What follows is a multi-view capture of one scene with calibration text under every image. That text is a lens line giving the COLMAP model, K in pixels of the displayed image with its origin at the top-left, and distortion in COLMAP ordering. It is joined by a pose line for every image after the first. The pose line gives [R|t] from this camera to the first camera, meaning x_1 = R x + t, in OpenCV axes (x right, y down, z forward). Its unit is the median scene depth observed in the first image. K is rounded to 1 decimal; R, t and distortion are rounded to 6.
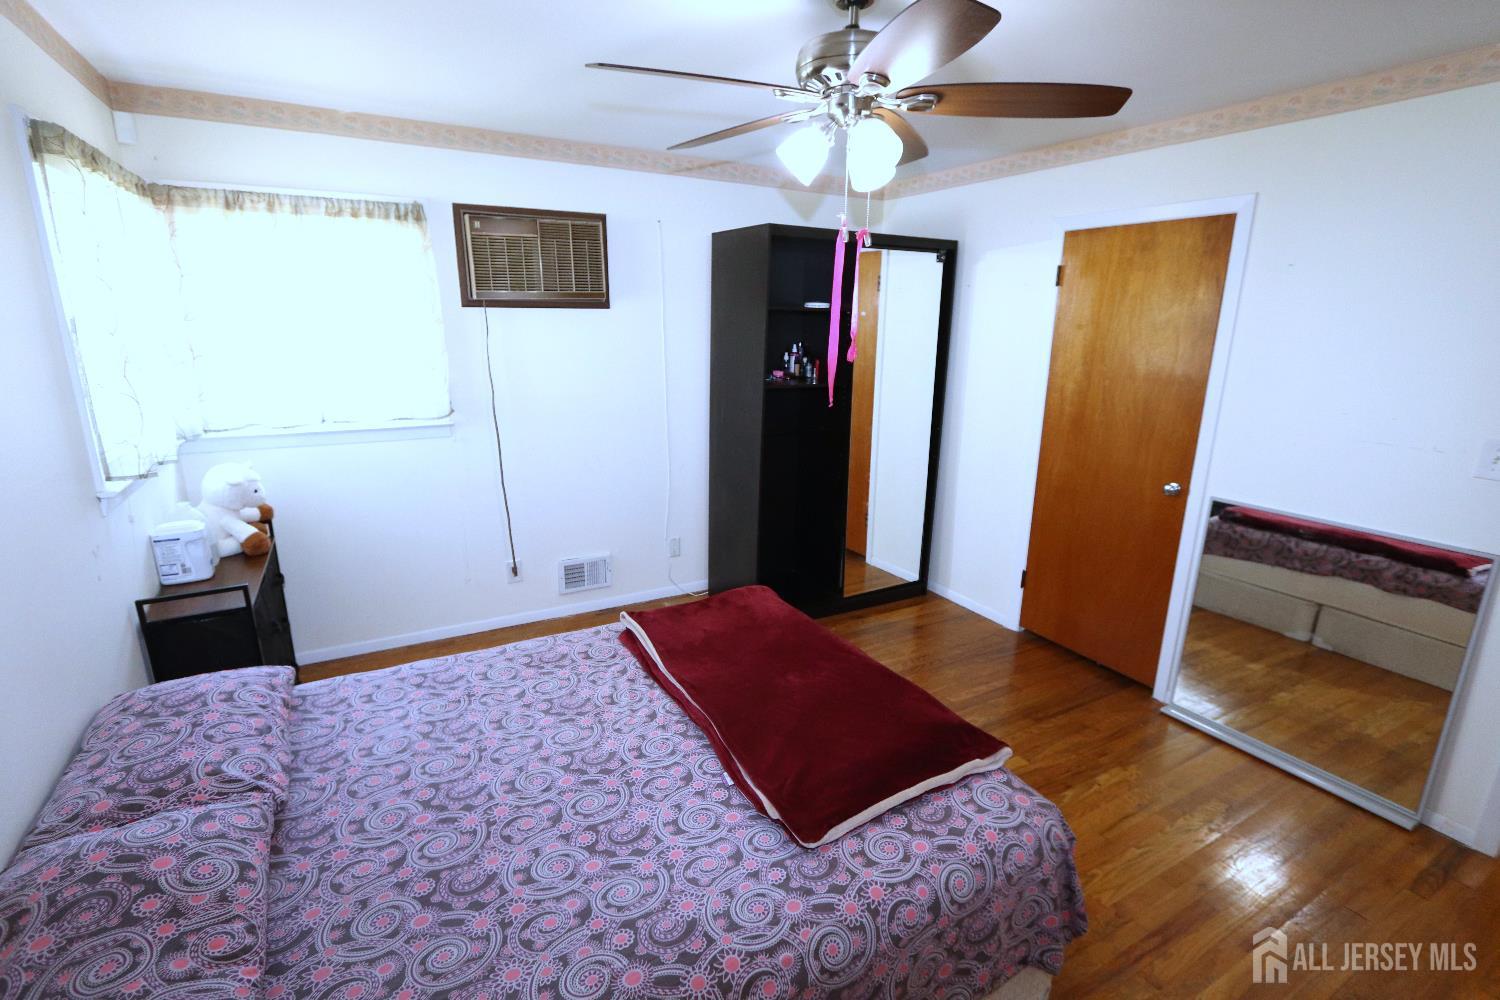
lens RADIAL K [[698.4, 0, 754.2], [0, 698.4, 505.8], [0, 0, 1]] dist [-0.018926, 0.000405]
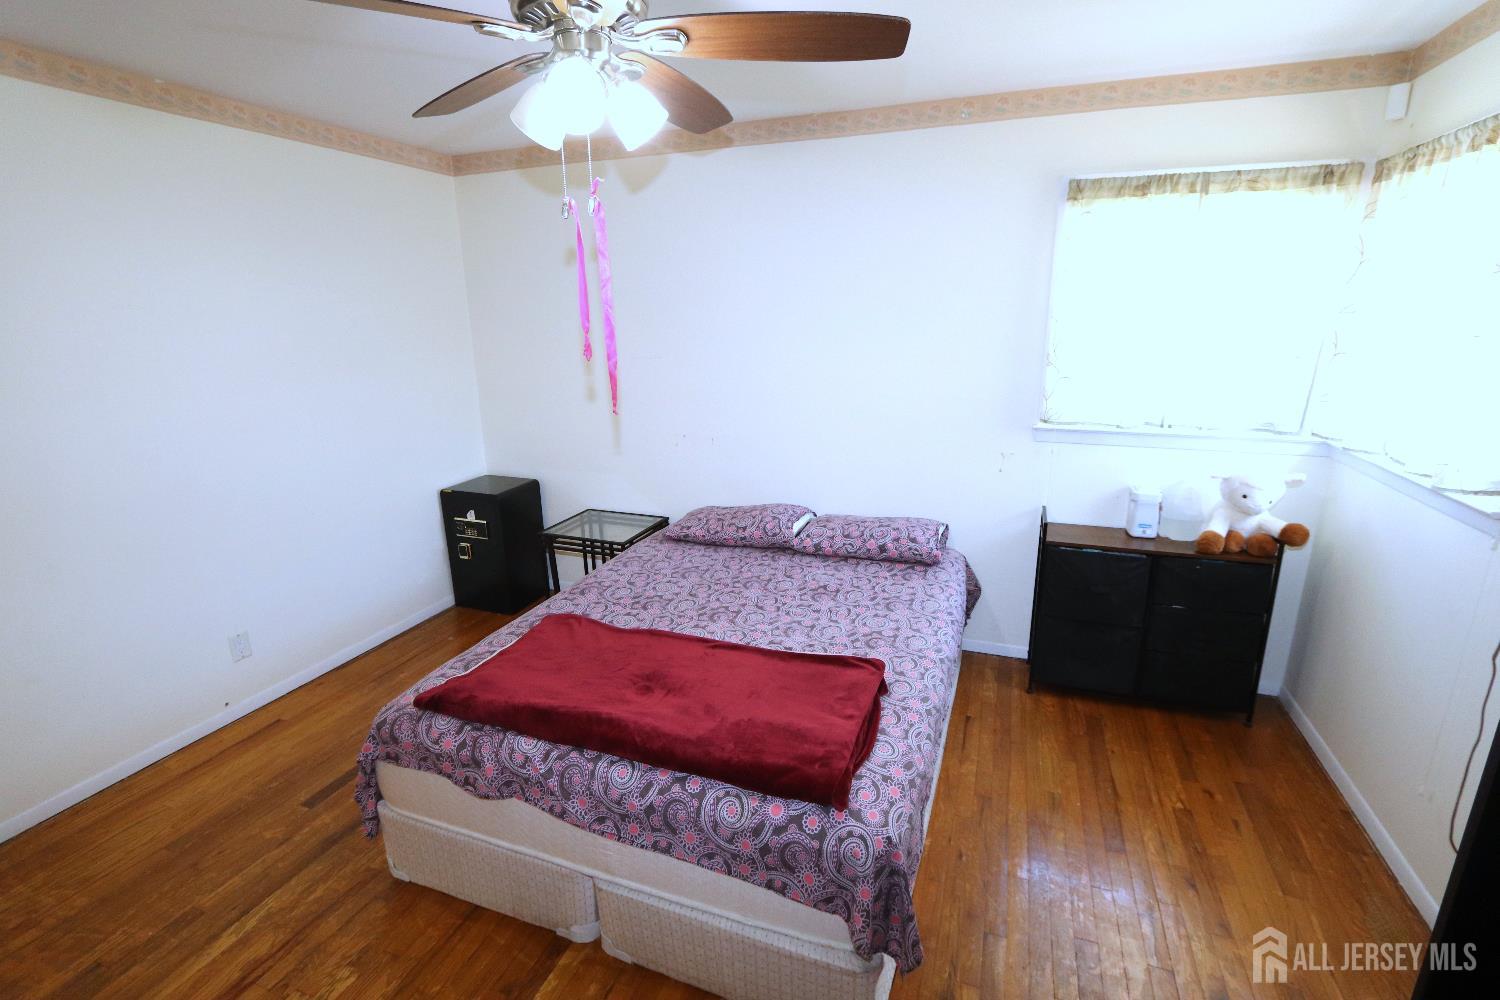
lens RADIAL K [[698.4, 0, 754.2], [0, 698.4, 505.8], [0, 0, 1]] dist [-0.018926, 0.000405]
pose [[-0.768440, 0.164768, -0.618345, 0.361926], [-0.168037, 0.880418, 0.443428, -0.310371], [0.617465, 0.444653, -0.648861, 1.193403]]
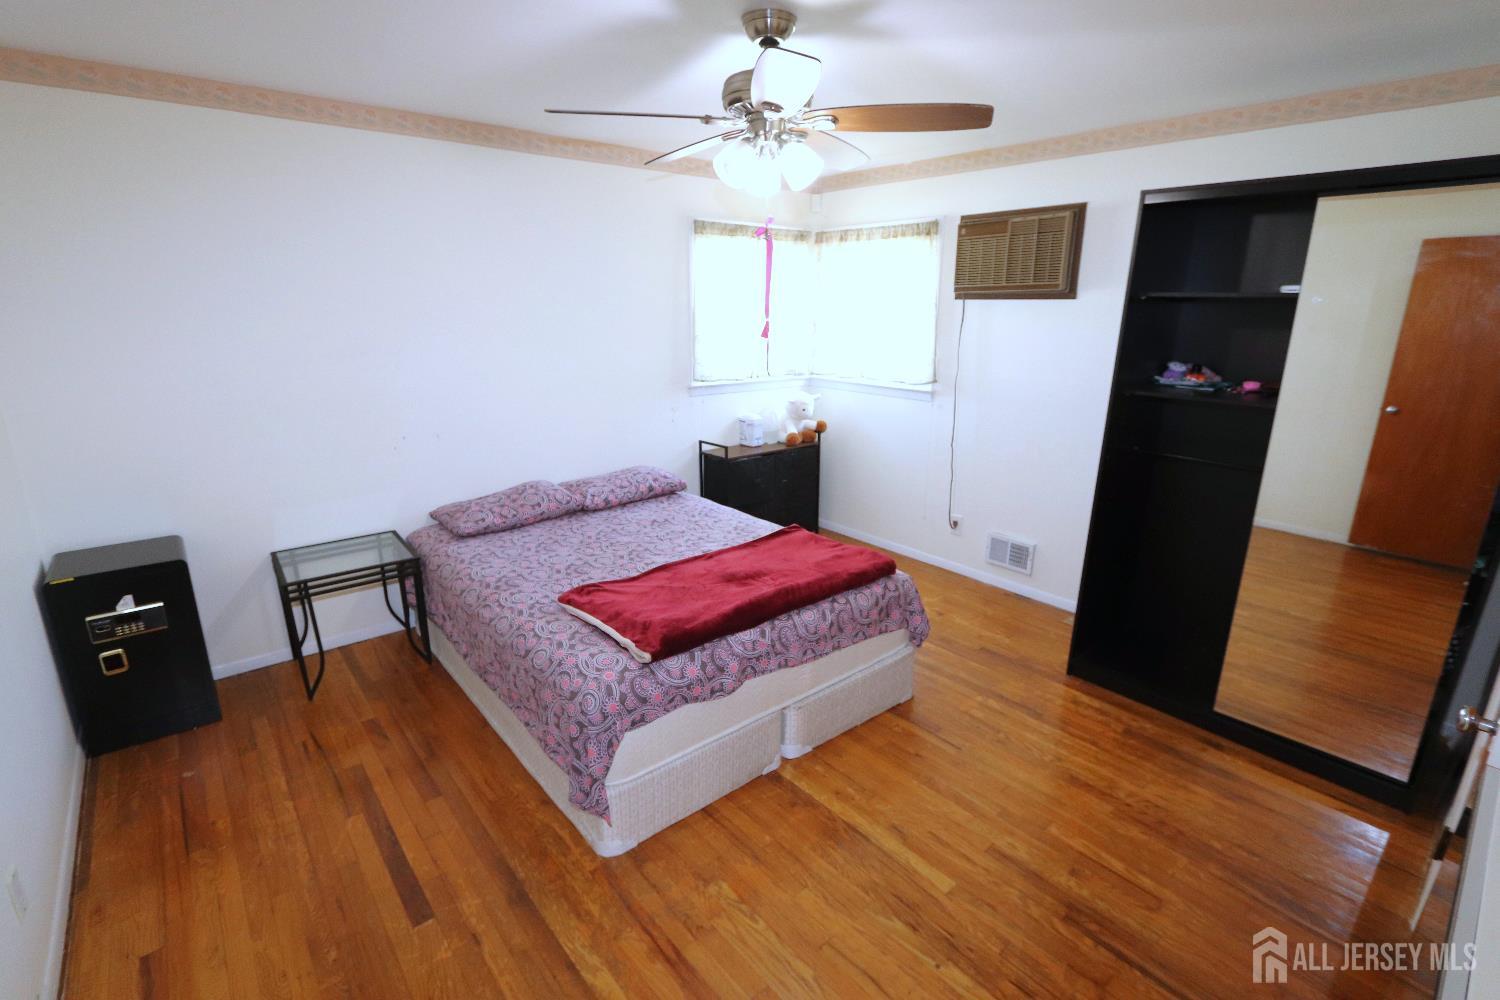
lens RADIAL K [[698.4, 0, 754.2], [0, 698.4, 505.8], [0, 0, 1]] dist [-0.018926, 0.000405]
pose [[0.188188, 0.259622, -0.947197, 0.924893], [-0.260583, 0.943061, 0.206716, -0.121242], [0.946933, 0.207922, 0.245126, 0.513360]]
